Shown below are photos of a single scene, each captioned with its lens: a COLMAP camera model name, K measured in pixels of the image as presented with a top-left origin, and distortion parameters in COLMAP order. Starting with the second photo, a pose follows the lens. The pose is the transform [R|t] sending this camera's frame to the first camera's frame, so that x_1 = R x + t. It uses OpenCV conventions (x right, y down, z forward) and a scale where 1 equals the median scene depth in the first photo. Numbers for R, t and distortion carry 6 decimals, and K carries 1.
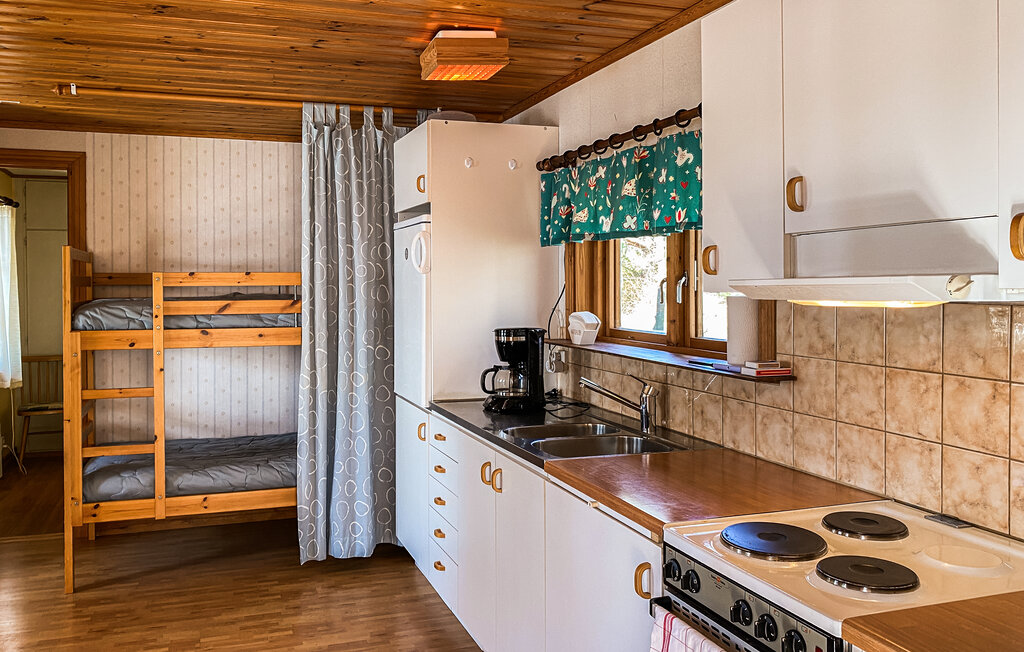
lens RADIAL K [[794.1, 0, 511.2], [0, 794.1, 293.5], [0, 0, 1]] dist [0.004363, 0.001564]
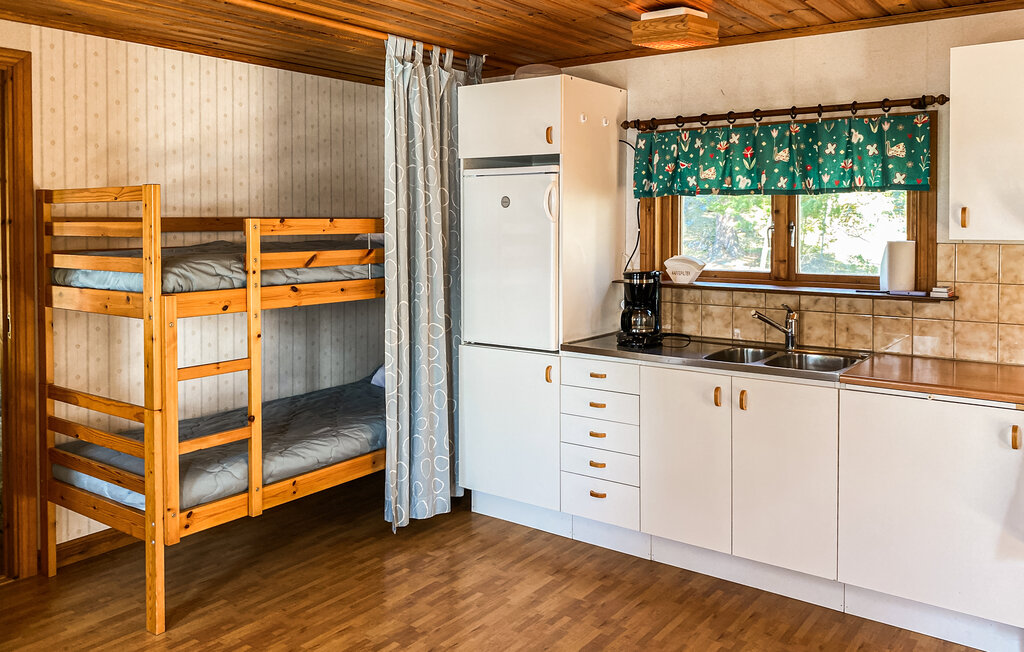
lens RADIAL K [[810.3, 0, 513.9], [0, 810.3, 239.5], [0, 0, 1]] dist [0.008247, -0.003497]
pose [[0.815520, -0.011972, 0.578605, -0.713899], [0.005536, 0.999902, 0.012887, -0.014526], [-0.578702, -0.007307, 0.815506, 0.154930]]
